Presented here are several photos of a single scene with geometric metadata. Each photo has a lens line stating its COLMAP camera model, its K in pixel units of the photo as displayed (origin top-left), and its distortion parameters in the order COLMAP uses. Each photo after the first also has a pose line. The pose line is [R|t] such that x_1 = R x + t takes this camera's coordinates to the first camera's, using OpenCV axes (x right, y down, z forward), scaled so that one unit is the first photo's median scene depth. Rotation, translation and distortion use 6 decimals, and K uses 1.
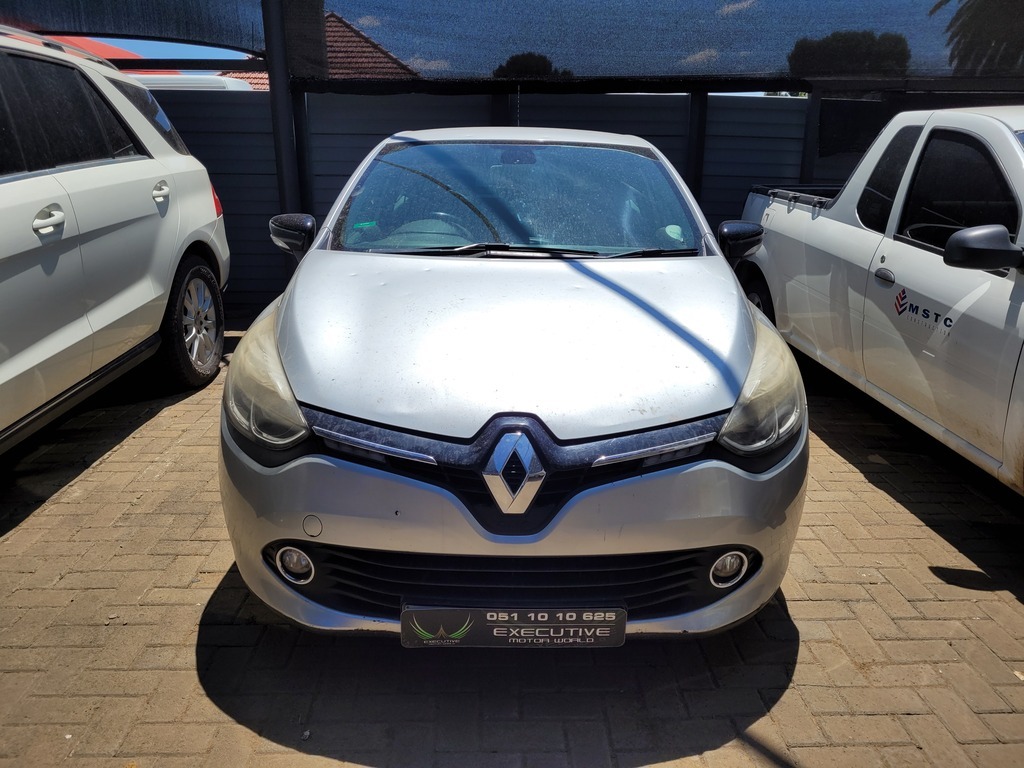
lens RADIAL K [[783.9, 0, 522.2], [0, 783.9, 381.5], [0, 0, 1]] dist [0.049987, -0.039230]
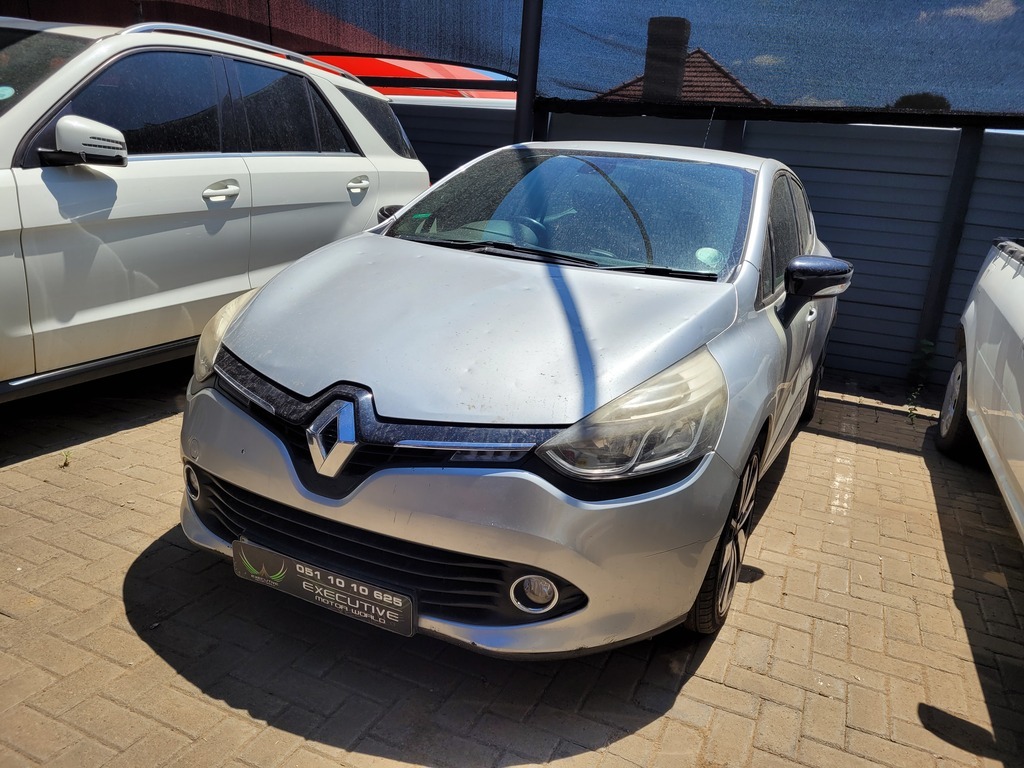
lens RADIAL K [[783.9, 0, 522.2], [0, 783.9, 381.5], [0, 0, 1]] dist [0.049987, -0.039230]
pose [[0.895908, 0.177923, -0.407054, 0.587572], [-0.194668, 0.980869, 0.000282, -0.005375], [0.399317, 0.078988, 0.913404, 0.128425]]
